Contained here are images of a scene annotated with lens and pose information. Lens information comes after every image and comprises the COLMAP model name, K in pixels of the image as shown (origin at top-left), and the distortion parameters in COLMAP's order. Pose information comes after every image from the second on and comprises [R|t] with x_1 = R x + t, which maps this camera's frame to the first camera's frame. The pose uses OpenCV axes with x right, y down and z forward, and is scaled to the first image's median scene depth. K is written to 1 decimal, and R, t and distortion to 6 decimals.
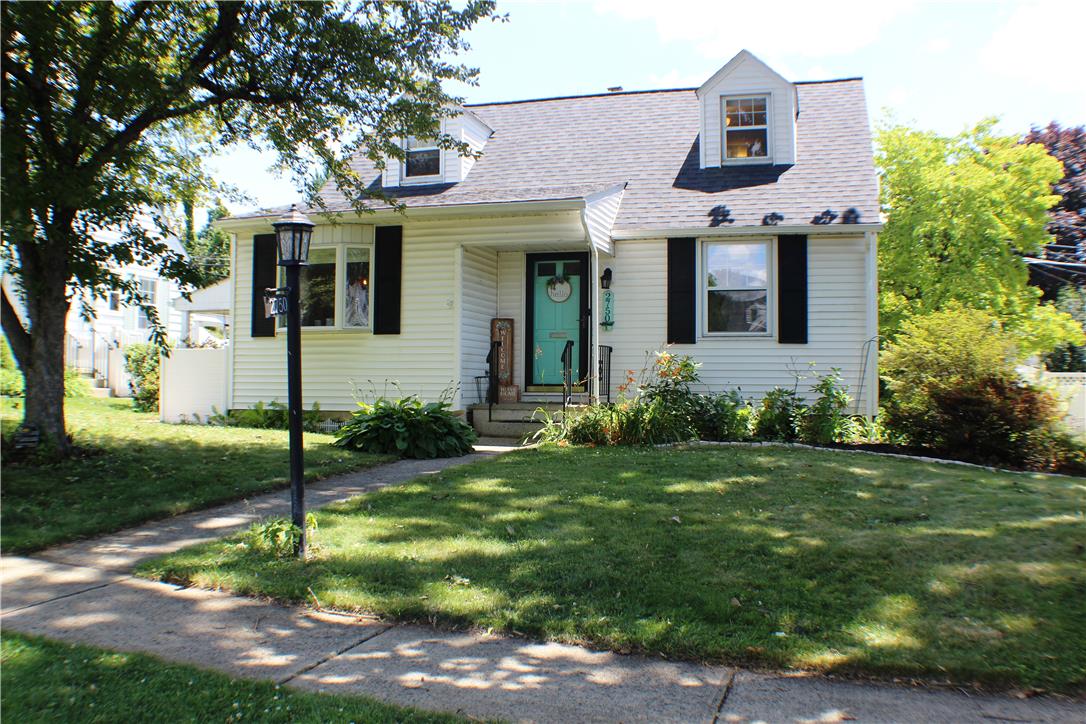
lens RADIAL K [[958.1, 0, 543.0], [0, 958.1, 362.0], [0, 0, 1]] dist [-0.196411, 0.090758]
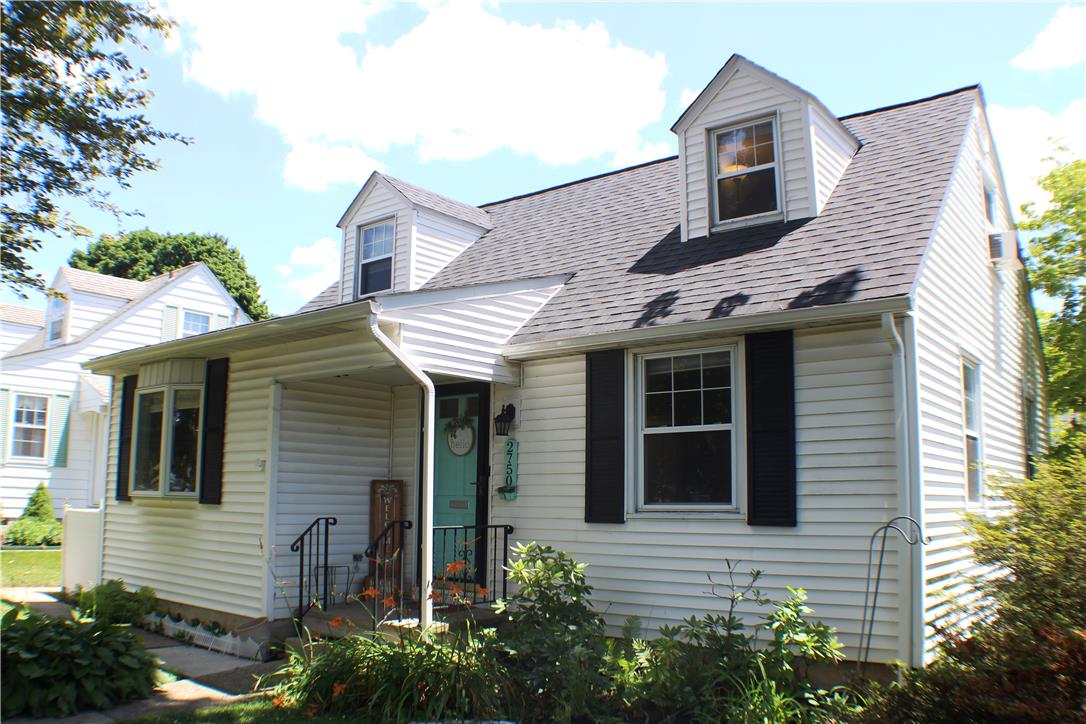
lens RADIAL K [[878.9, 0, 555.1], [0, 878.9, 365.2], [0, 0, 1]] dist [-0.163396, 0.000580]
pose [[0.933166, -0.054002, -0.355367, 0.331060], [0.006781, 0.991119, -0.132804, -0.046801], [0.359383, 0.121518, 0.925244, 0.475226]]
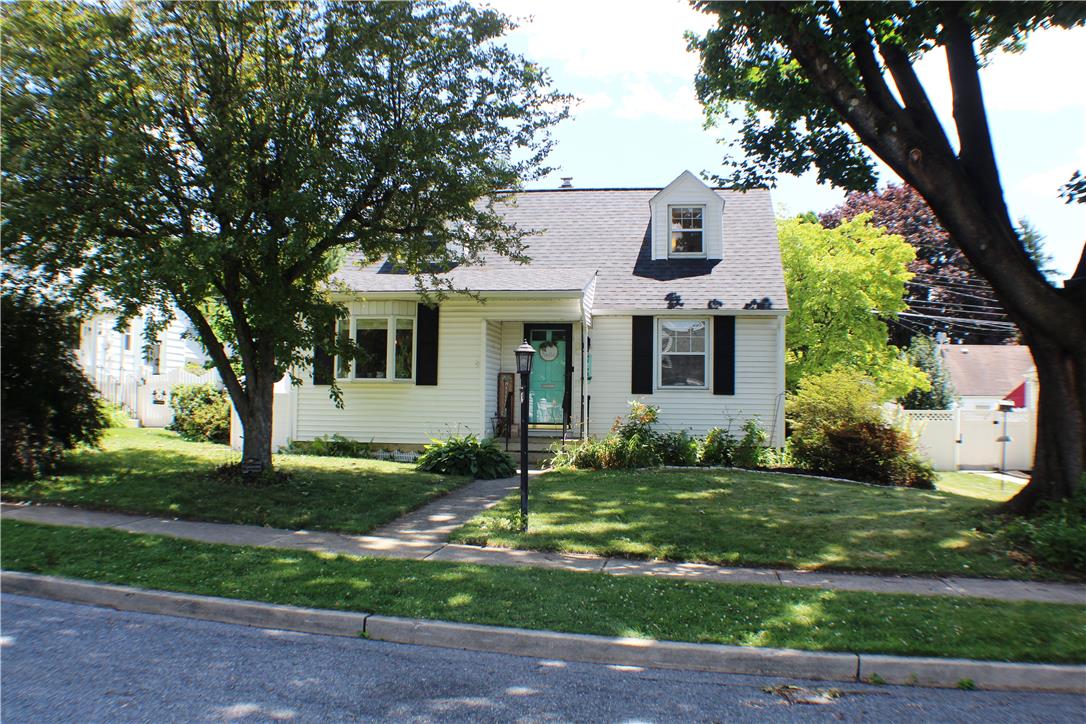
lens RADIAL K [[958.1, 0, 543.0], [0, 958.1, 362.0], [0, 0, 1]] dist [-0.196411, 0.090758]
pose [[0.989848, 0.013956, 0.141445, -0.192971], [-0.010593, 0.999644, -0.024502, -0.030717], [-0.141737, 0.022755, 0.989643, -0.333762]]
